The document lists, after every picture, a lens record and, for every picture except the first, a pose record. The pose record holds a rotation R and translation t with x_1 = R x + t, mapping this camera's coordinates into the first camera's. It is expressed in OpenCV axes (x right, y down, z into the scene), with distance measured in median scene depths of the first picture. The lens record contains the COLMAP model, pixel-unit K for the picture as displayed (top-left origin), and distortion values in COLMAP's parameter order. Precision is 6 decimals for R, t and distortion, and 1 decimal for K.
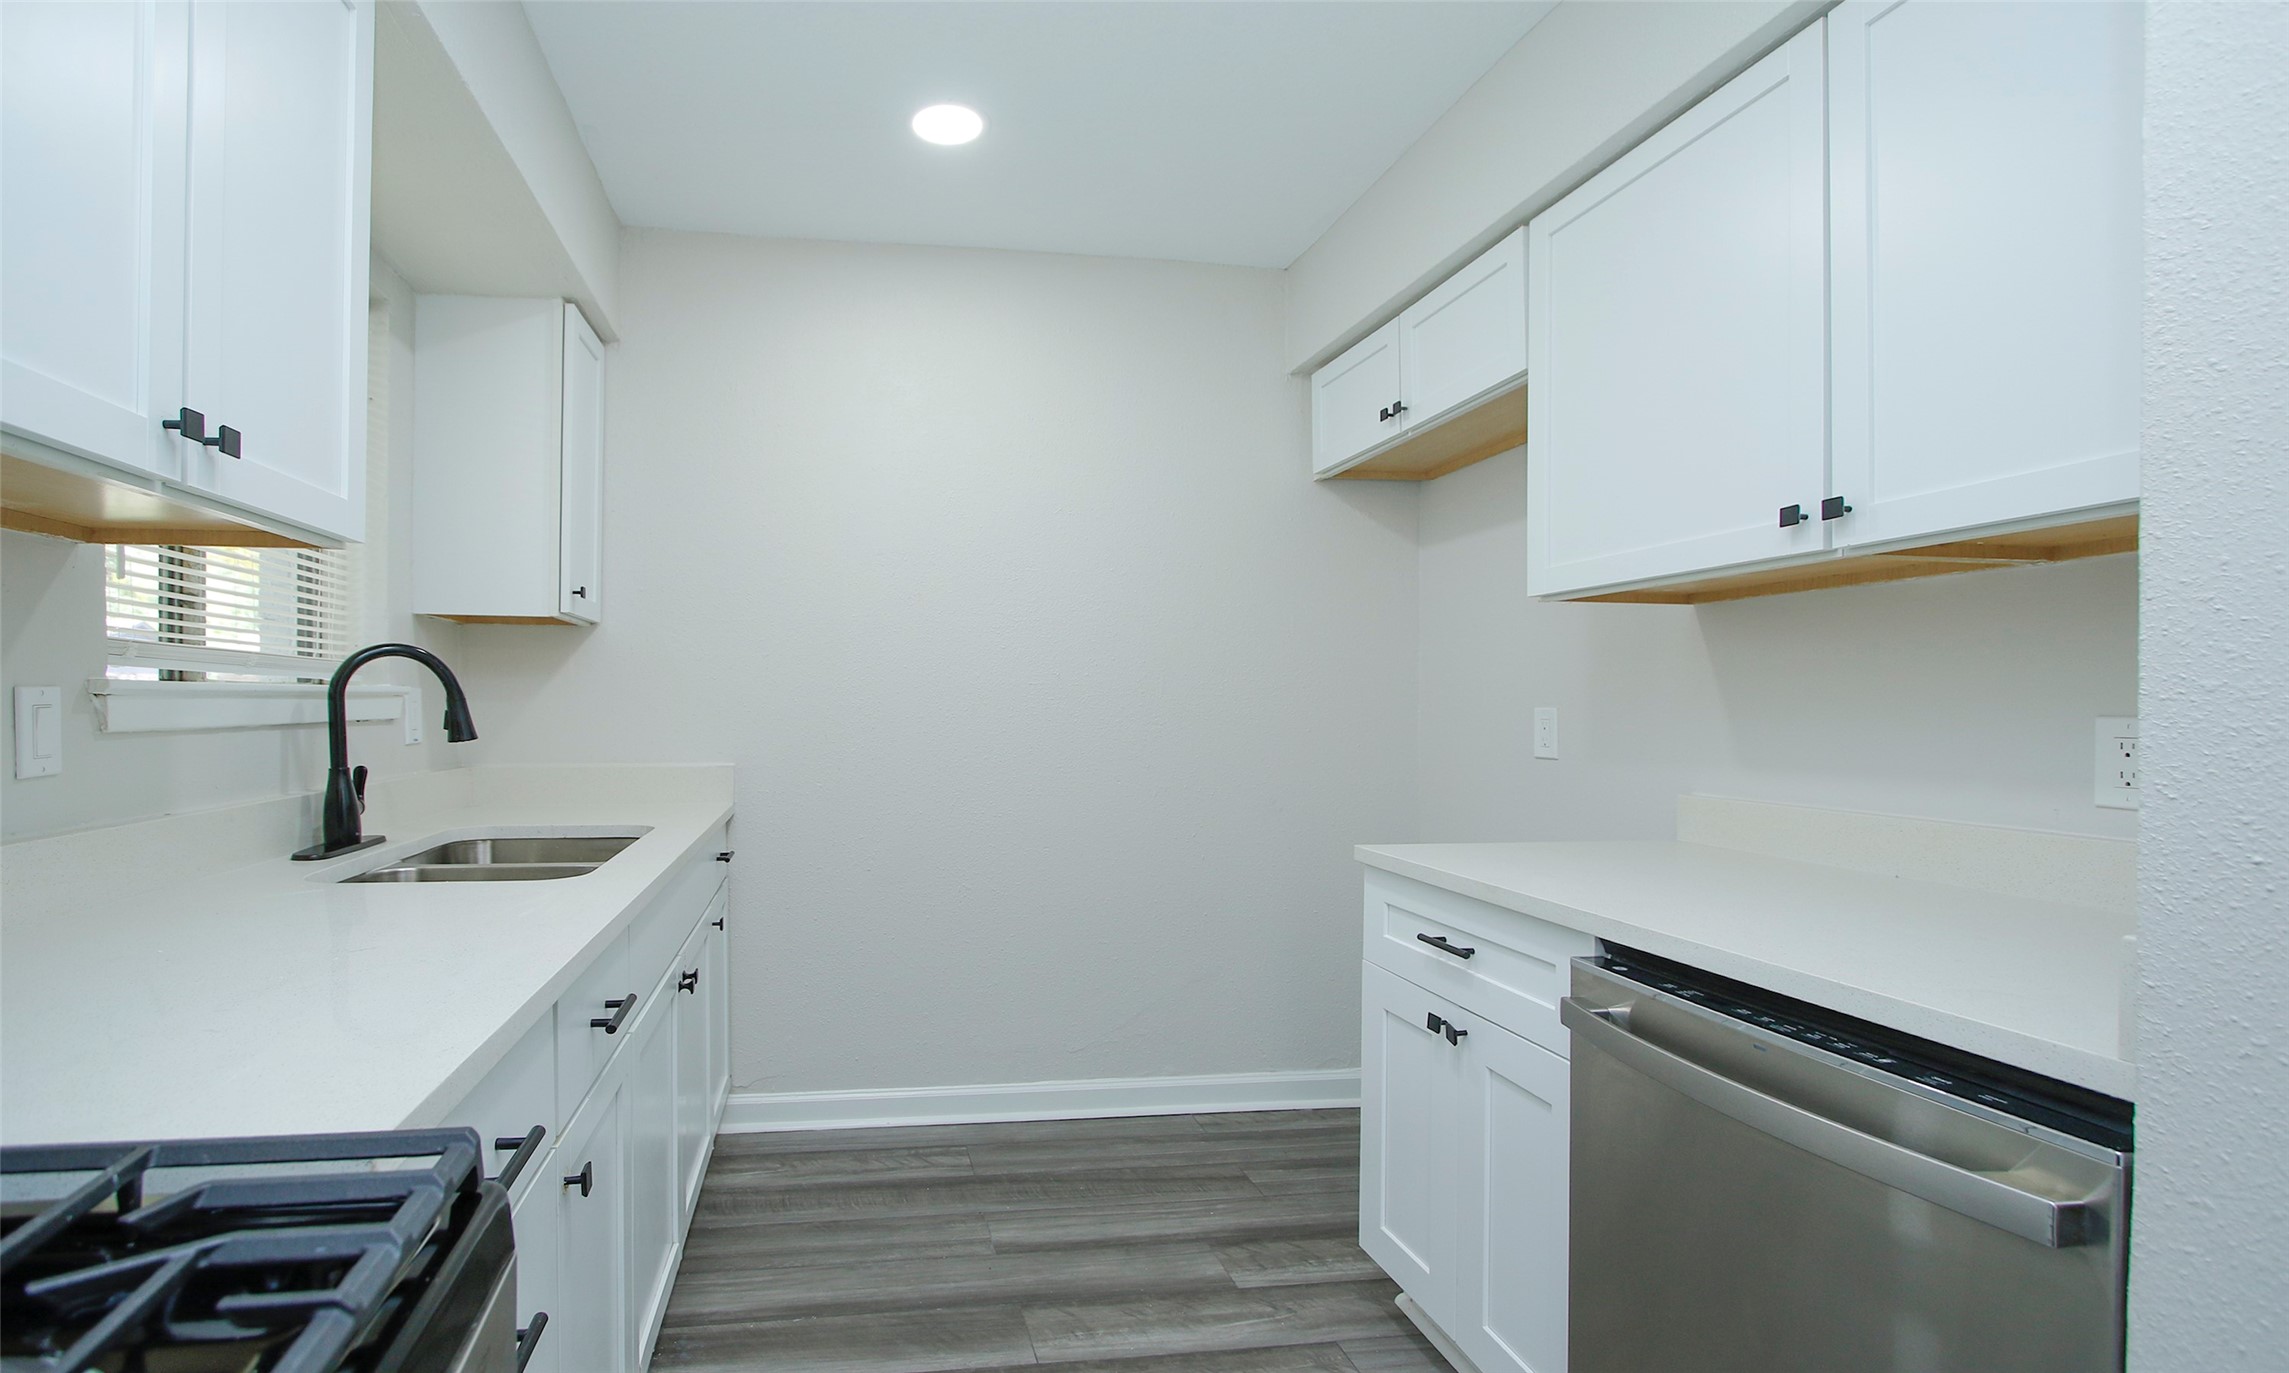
lens RADIAL K [[1132.2, 0, 1011.1], [0, 1132.2, 716.4], [0, 0, 1]] dist [-0.015852, -0.000682]
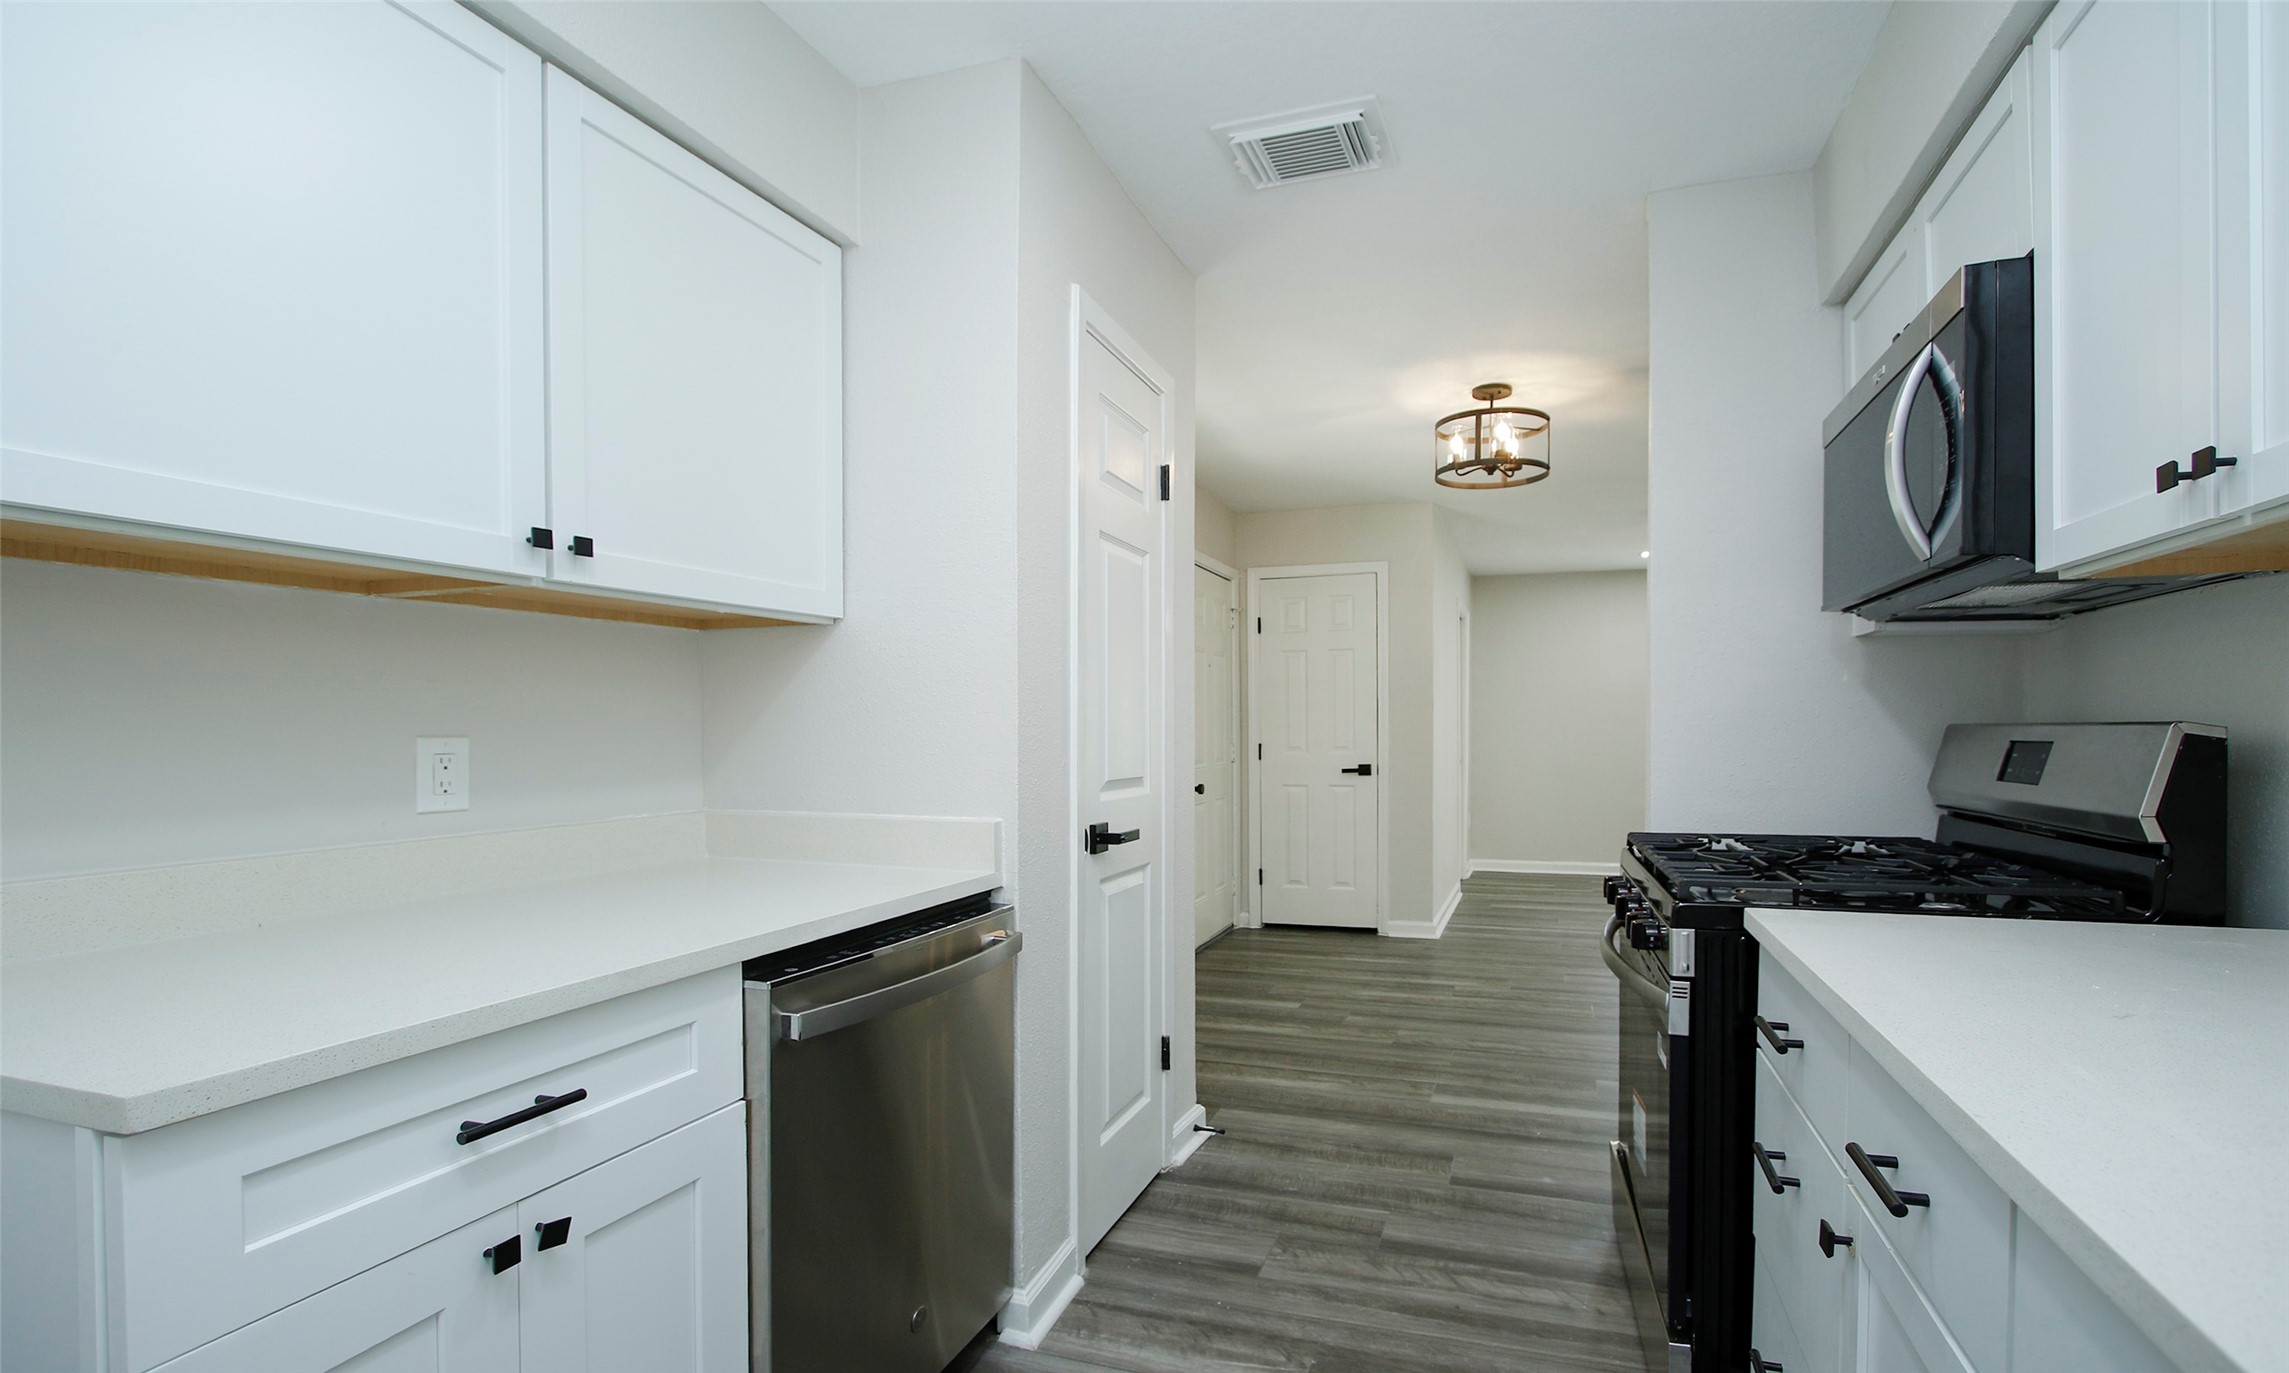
lens RADIAL K [[1077.0, 0, 1169.1], [0, 1077.0, 744.0], [0, 0, 1]] dist [-0.017204, 0.003657]
pose [[-0.883600, -0.009160, 0.468153, -0.171750], [0.003969, 0.999626, 0.027051, -0.013622], [-0.468226, 0.025761, -0.883233, 1.116364]]
